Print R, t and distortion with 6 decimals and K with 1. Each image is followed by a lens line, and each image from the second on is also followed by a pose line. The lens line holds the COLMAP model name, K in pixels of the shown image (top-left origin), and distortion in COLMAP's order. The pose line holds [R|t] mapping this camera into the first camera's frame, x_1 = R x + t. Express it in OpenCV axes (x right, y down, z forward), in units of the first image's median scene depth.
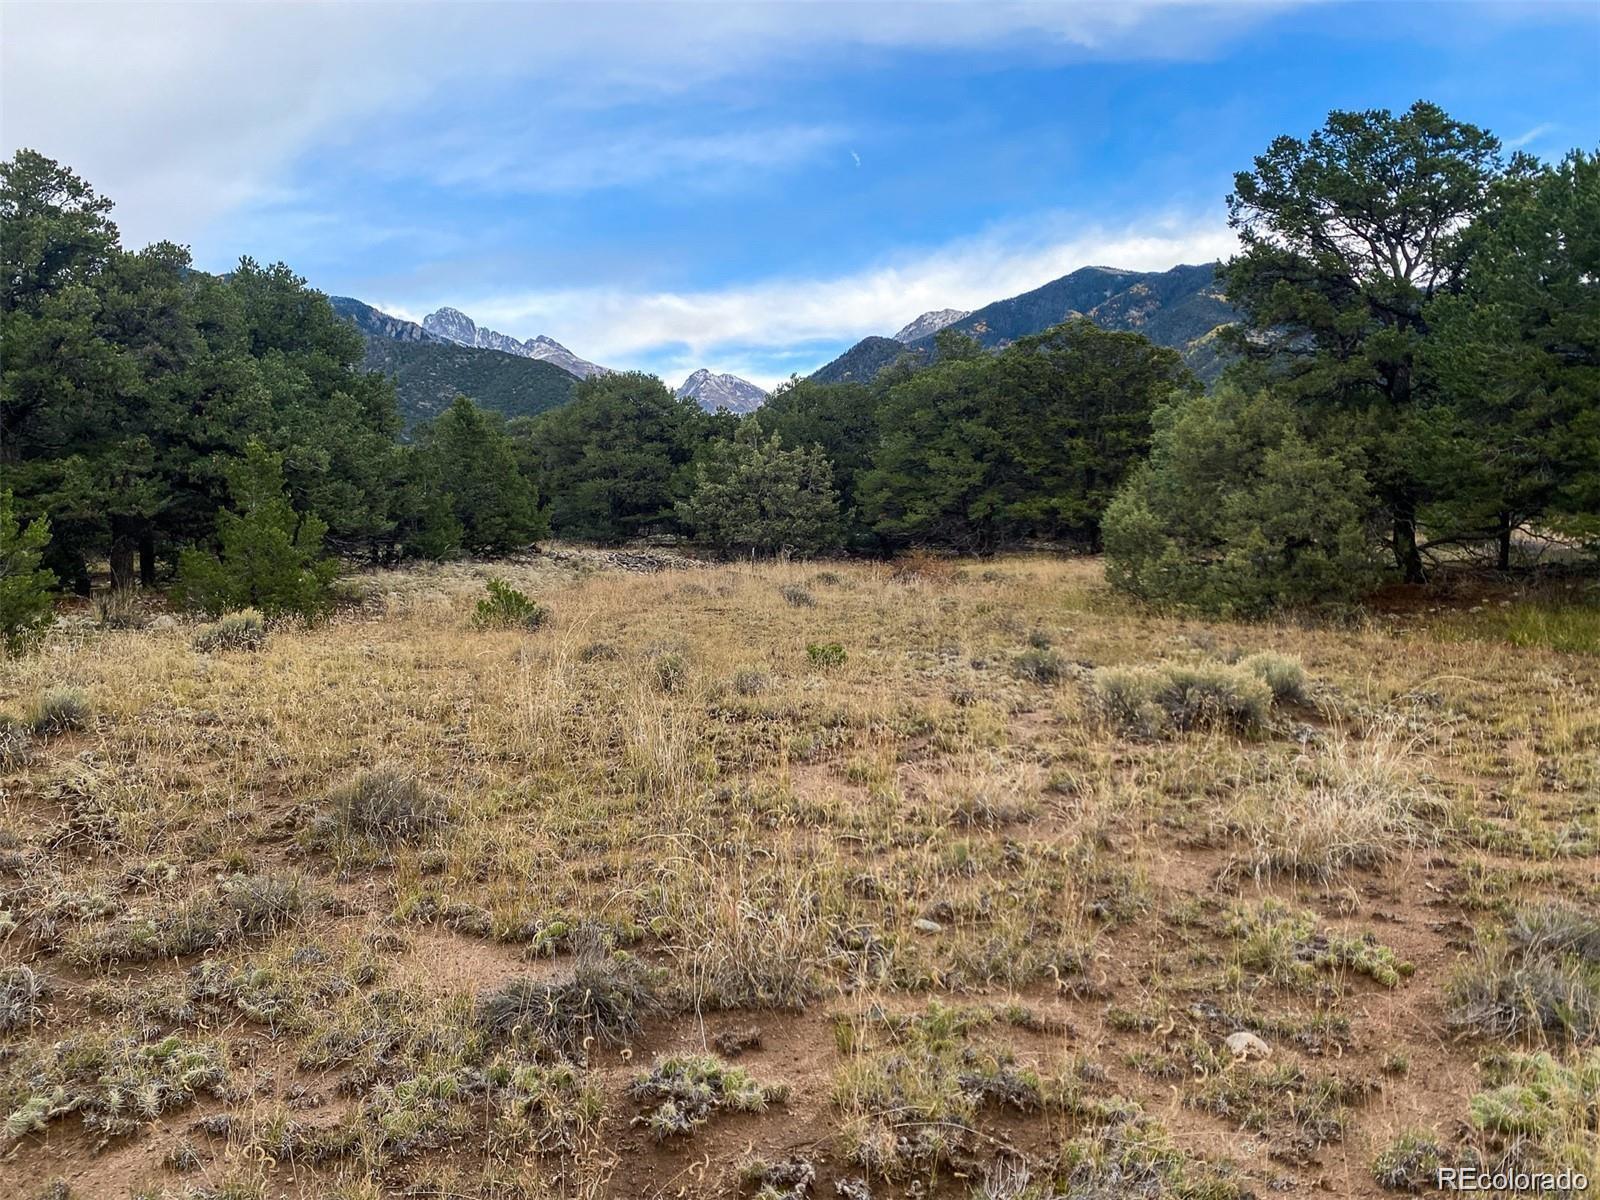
lens RADIAL K [[1193.5, 0, 791.8], [0, 1193.5, 593.6], [0, 0, 1]] dist [0.059744, -0.071025]
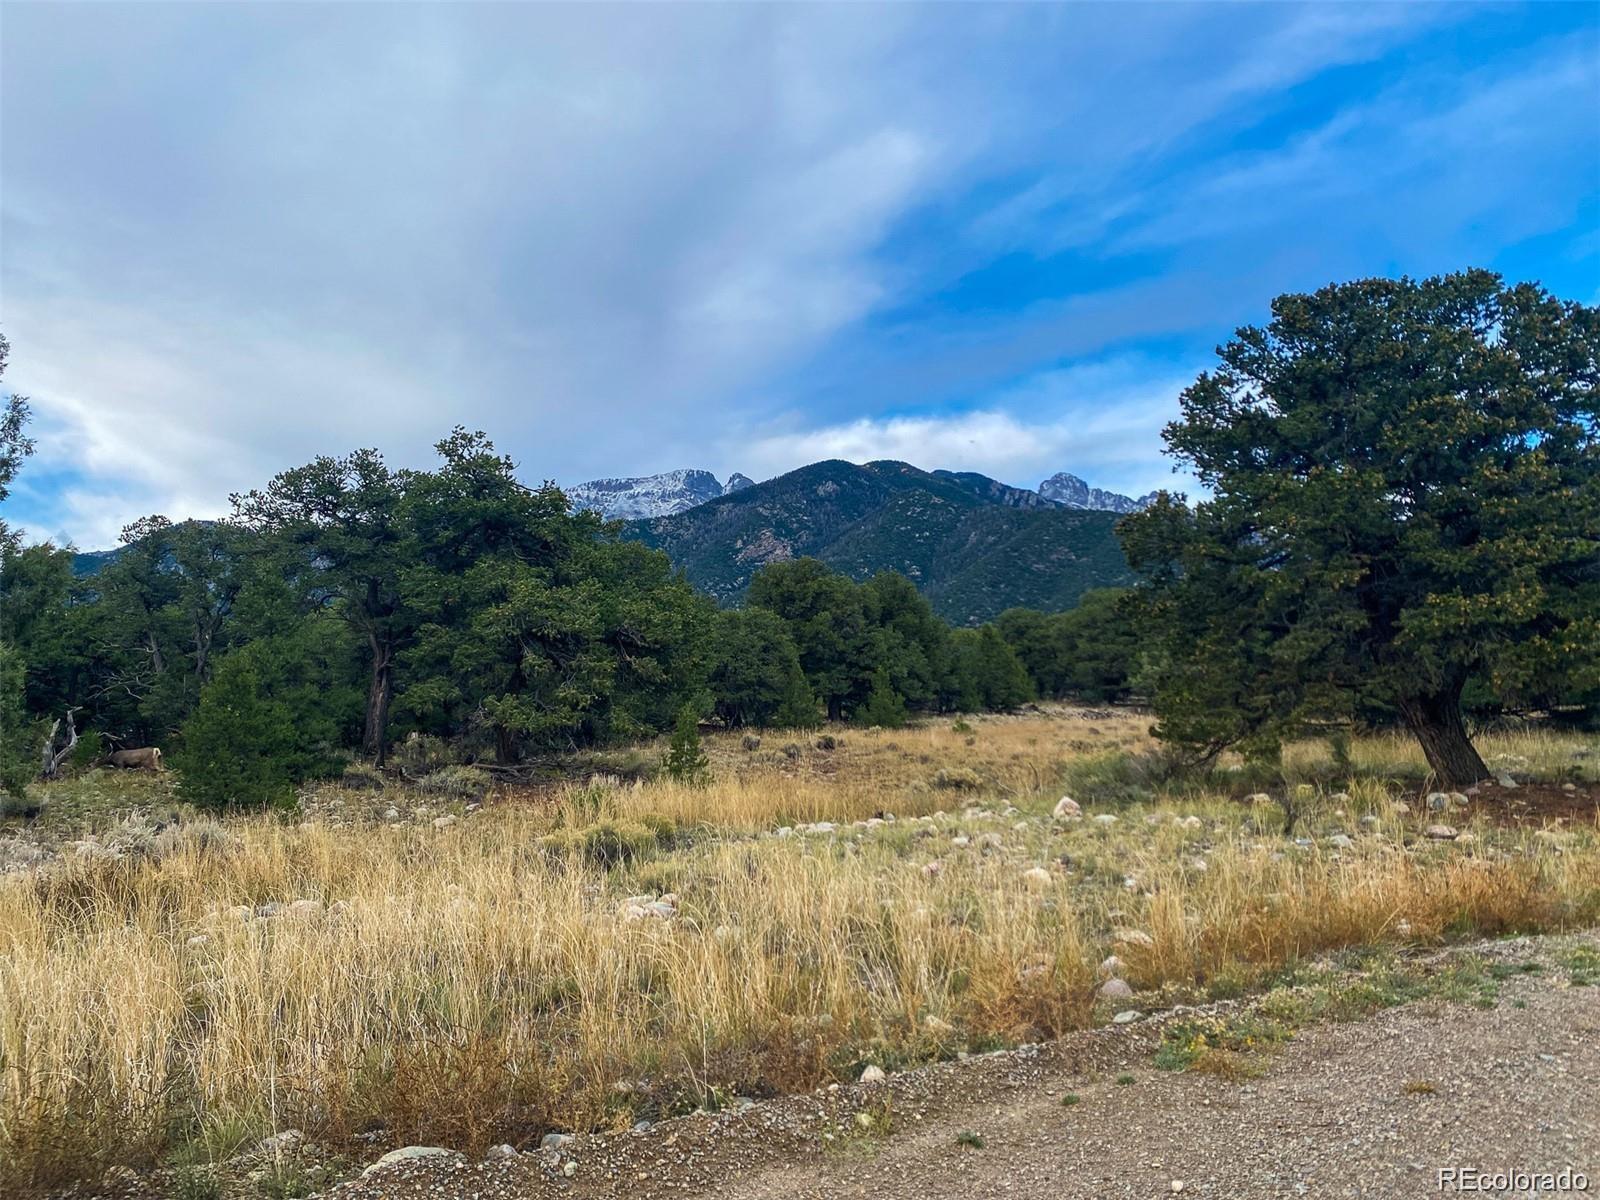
lens RADIAL K [[1193.5, 0, 783.1], [0, 1193.5, 597.6], [0, 0, 1]] dist [0.059744, -0.071025]
pose [[0.873628, -0.037801, -0.485124, 0.496614], [-0.023998, 0.992418, -0.120546, 0.035687], [0.486003, 0.116954, 0.866096, -1.073318]]
